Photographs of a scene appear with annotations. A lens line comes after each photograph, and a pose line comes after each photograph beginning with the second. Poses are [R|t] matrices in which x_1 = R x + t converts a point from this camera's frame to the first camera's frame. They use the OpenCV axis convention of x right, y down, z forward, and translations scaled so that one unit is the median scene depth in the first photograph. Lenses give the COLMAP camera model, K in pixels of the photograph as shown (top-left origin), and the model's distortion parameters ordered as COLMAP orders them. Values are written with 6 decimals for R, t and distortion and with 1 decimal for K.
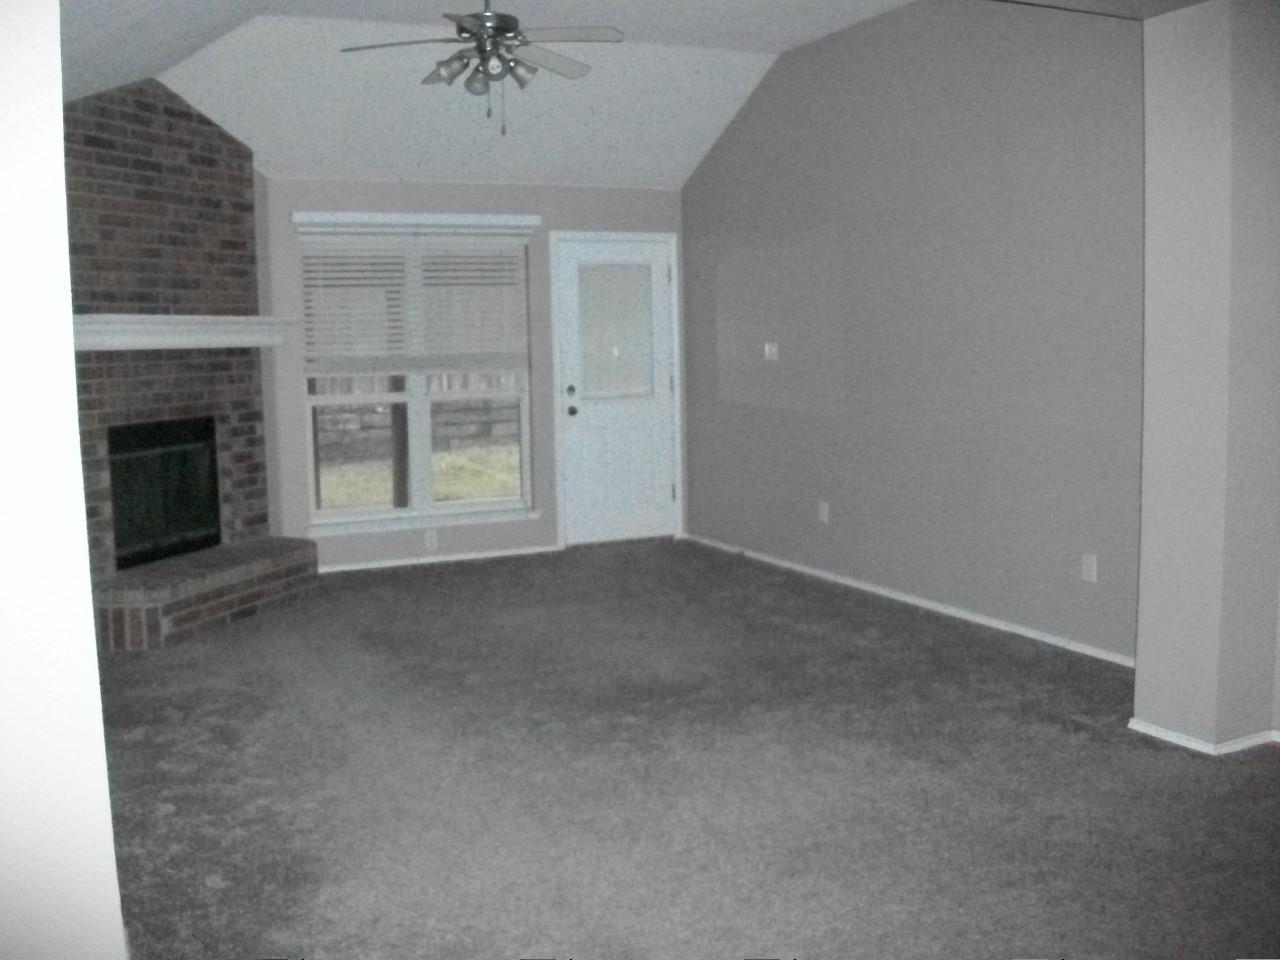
lens RADIAL K [[1229.2, 0, 612.3], [0, 1229.2, 473.6], [0, 0, 1]] dist [-0.147613, 0.118901]
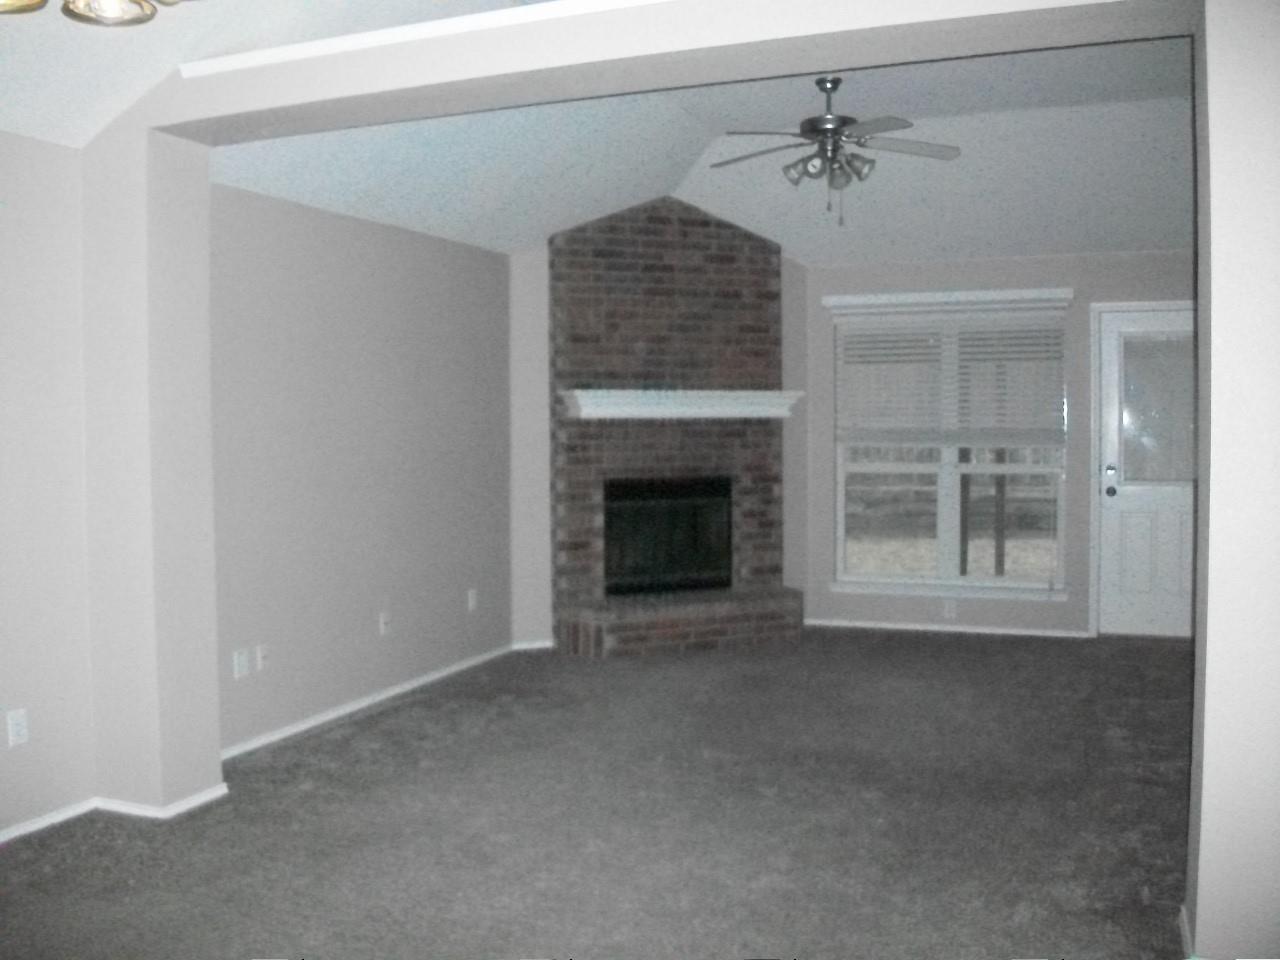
lens RADIAL K [[1253.8, 0, 637.3], [0, 1253.8, 461.2], [0, 0, 1]] dist [-0.111913, -0.006478]
pose [[0.698543, 0.038073, -0.714554, 0.481681], [-0.083727, 0.996073, -0.028778, -0.020500], [0.710652, 0.079930, 0.698988, 0.098922]]
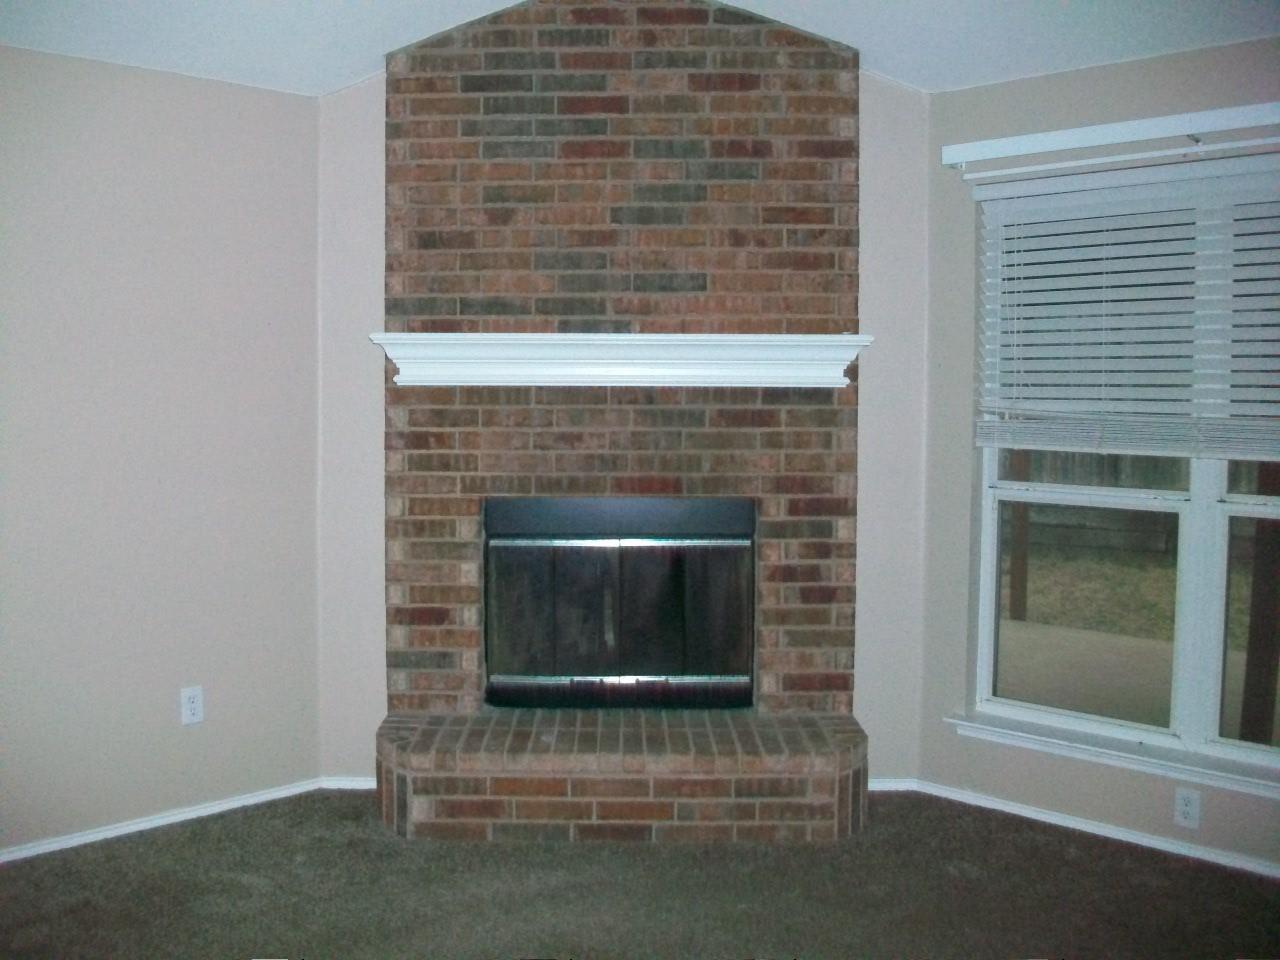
lens RADIAL K [[1229.2, 0, 612.3], [0, 1229.2, 473.6], [0, 0, 1]] dist [-0.147613, 0.118901]
pose [[0.339276, 0.079373, -0.937332, 0.231343], [-0.110485, 0.992900, 0.044087, -0.082213], [0.934176, 0.088603, 0.345637, 0.743133]]
